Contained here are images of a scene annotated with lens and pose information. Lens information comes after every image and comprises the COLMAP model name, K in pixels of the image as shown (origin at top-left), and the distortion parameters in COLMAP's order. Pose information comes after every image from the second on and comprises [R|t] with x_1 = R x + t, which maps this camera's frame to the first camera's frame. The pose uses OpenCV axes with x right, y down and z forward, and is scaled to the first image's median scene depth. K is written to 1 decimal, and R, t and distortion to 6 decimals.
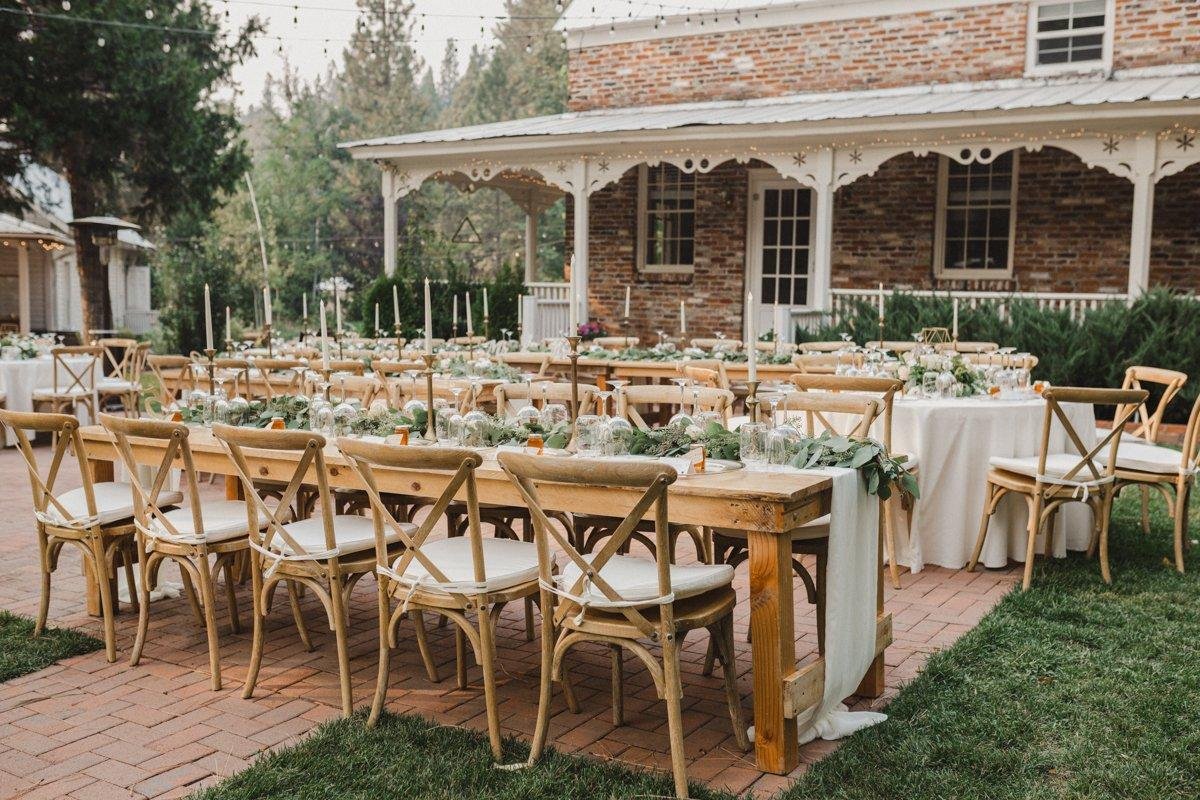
lens RADIAL K [[1334.8, 0, 600.6], [0, 1334.8, 401.5], [0, 0, 1]] dist [-0.005229, 0.000000]
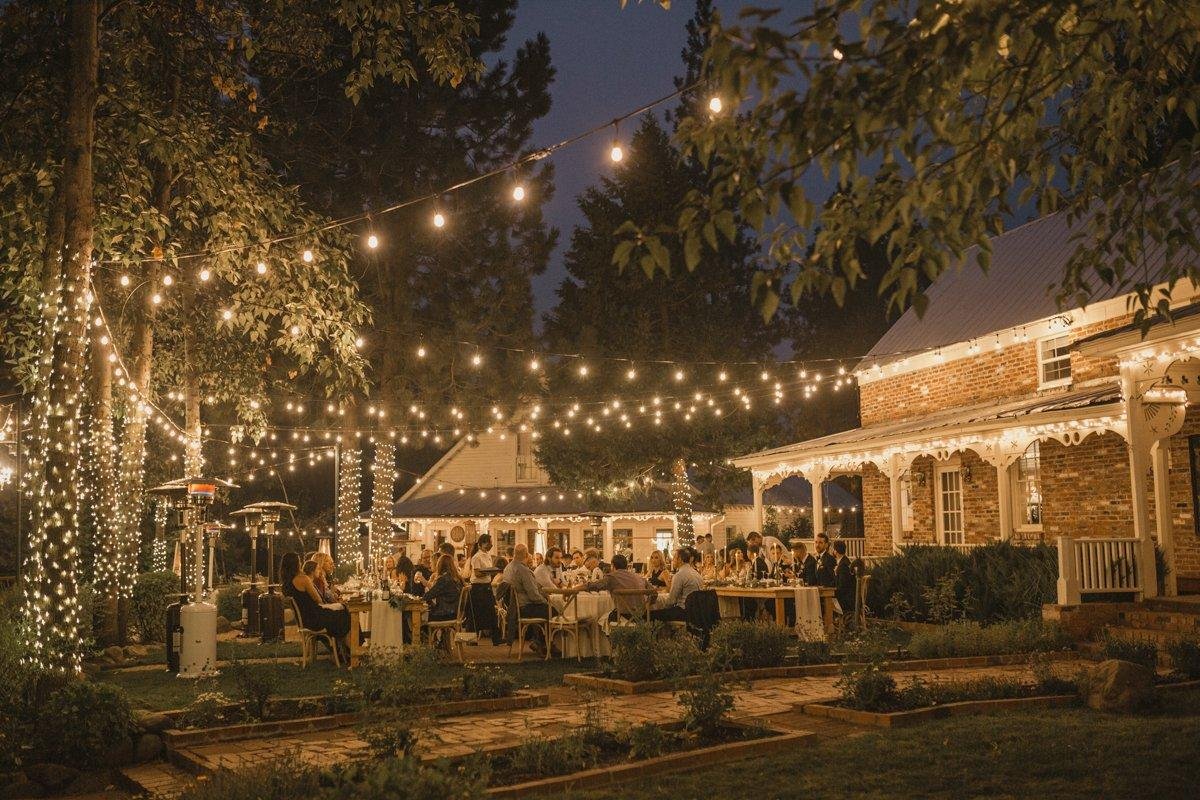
lens RADIAL K [[1334.8, 0, 600.3], [0, 1334.8, 400.8], [0, 0, 1]] dist [-0.005229, 0.000000]
pose [[0.721676, -0.096371, -0.685490, 0.910086], [-0.029128, 0.985157, -0.169166, 0.023423], [0.691618, 0.142050, 0.708157, -0.326050]]
